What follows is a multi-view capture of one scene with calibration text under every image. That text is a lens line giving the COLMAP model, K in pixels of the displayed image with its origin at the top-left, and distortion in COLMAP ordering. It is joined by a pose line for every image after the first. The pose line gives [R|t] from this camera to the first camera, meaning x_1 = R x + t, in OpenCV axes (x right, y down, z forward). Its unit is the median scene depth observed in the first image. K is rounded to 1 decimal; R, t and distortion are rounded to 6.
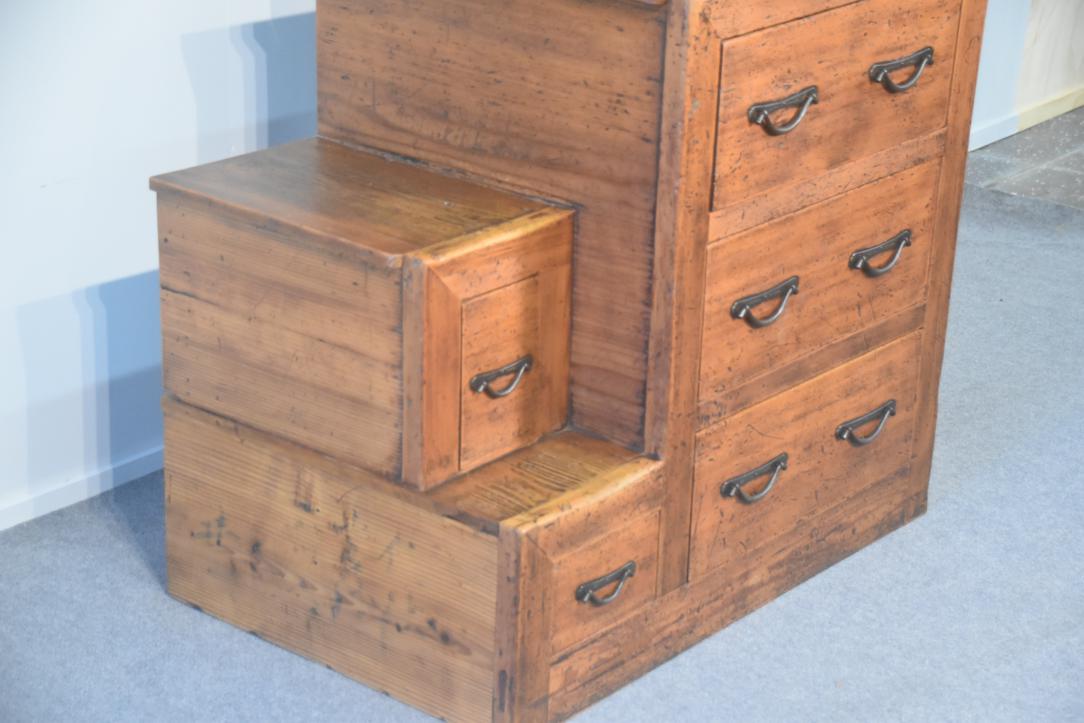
lens RADIAL K [[2386.9, 0, 546.1], [0, 2386.9, 369.2], [0, 0, 1]] dist [0.615830, 0.000000]
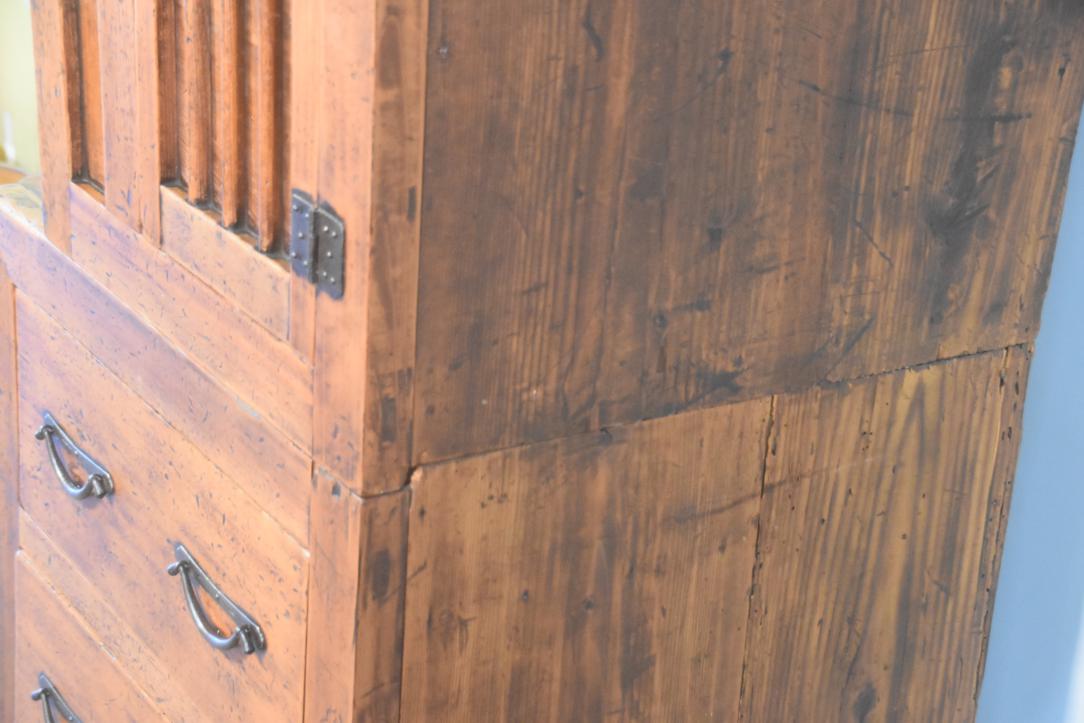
lens RADIAL K [[2041.2, 0, 542.3], [0, 2041.2, 362.3], [0, 0, 1]] dist [0.362342, 0.000000]
pose [[-0.299711, 0.303100, -0.904602, 0.566526], [-0.418844, 0.810120, 0.410213, -0.417277], [0.857172, 0.501832, -0.115850, 1.160165]]
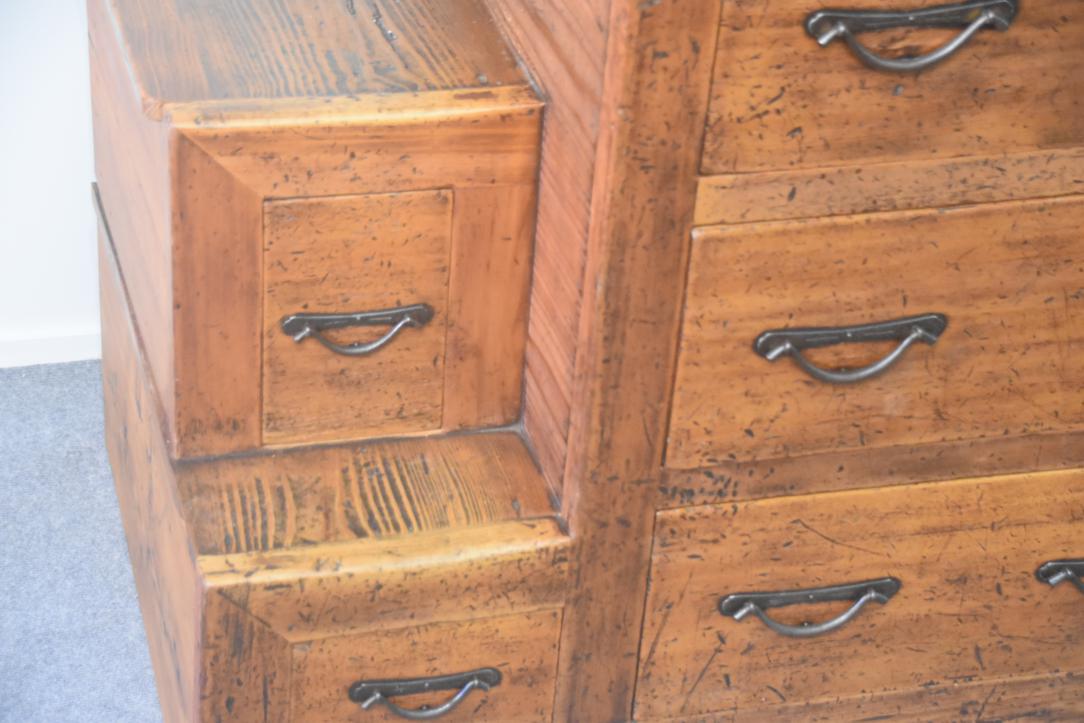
lens RADIAL K [[2386.9, 0, 545.0], [0, 2386.9, 369.0], [0, 0, 1]] dist [0.615830, 0.000000]
pose [[0.821273, 0.333059, -0.463230, 0.312586], [-0.249114, 0.939772, 0.234030, -0.144215], [0.513276, -0.076806, 0.854780, 0.473487]]
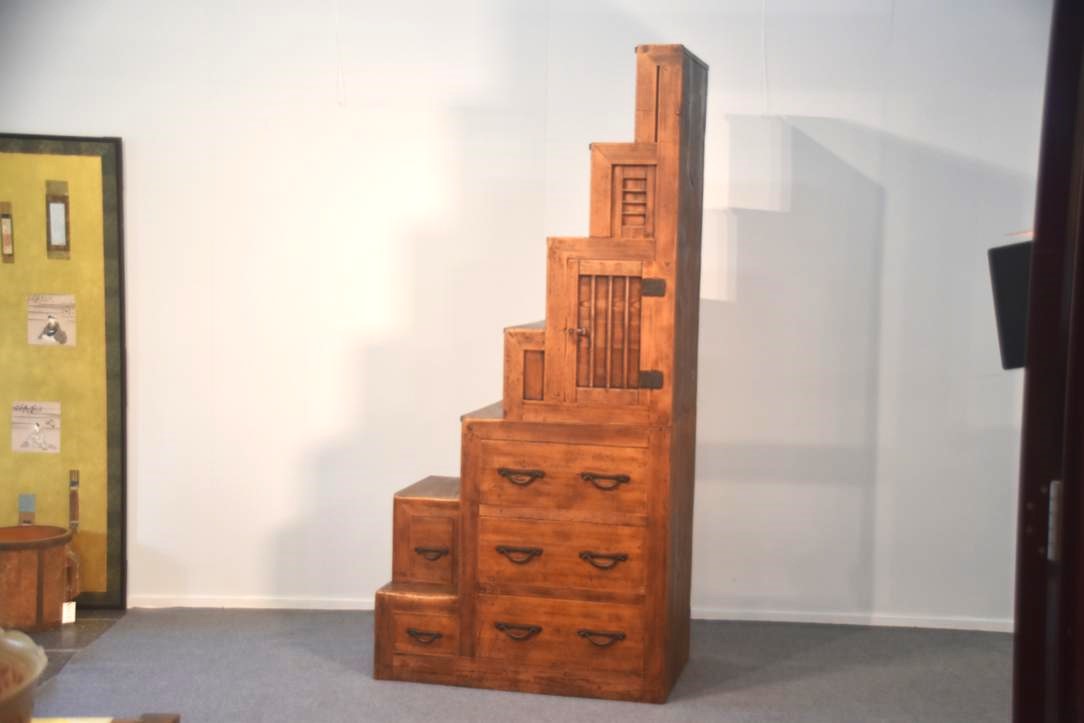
lens RADIAL K [[1590.4, 0, 543.4], [0, 1590.4, 370.3], [0, 0, 1]] dist [0.208615, 0.000000]
pose [[0.443782, 0.053996, -0.894507, 1.622566], [-0.328334, 0.938568, -0.106237, -0.039048], [0.833819, 0.340843, 0.434248, 0.240642]]
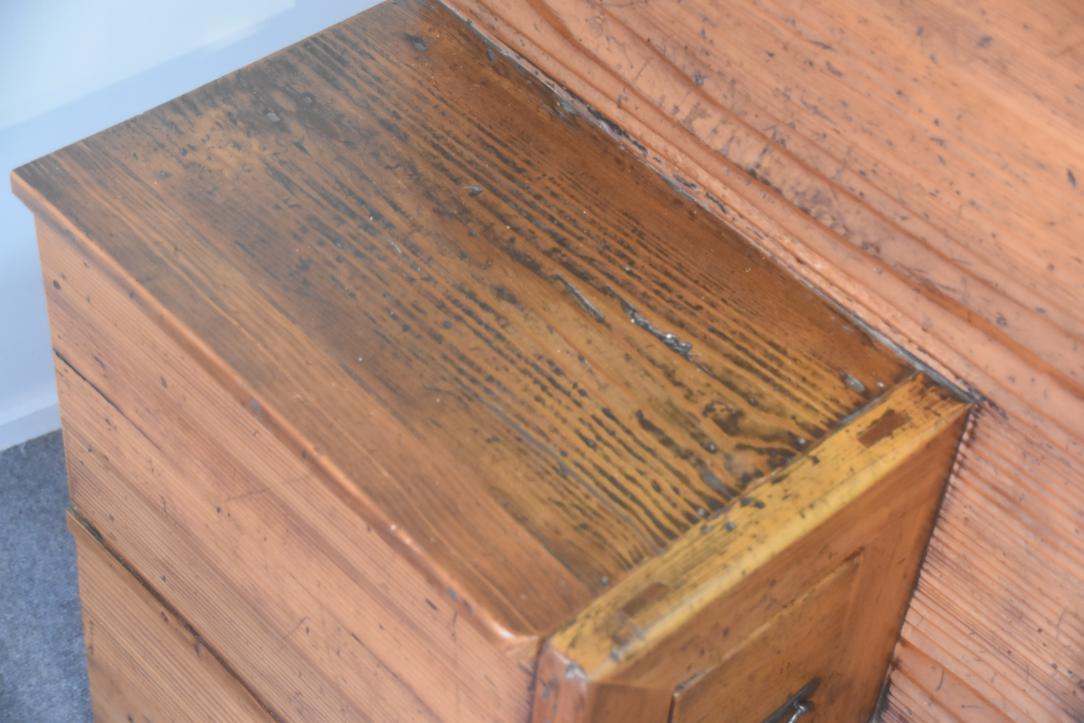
lens RADIAL K [[2041.2, 0, 550.2], [0, 2041.2, 359.0], [0, 0, 1]] dist [0.362342, 0.000000]
pose [[0.990182, 0.130059, -0.051225, -0.043606], [-0.097185, 0.903938, 0.416474, -0.216755], [0.100470, -0.407407, 0.907703, 0.660000]]
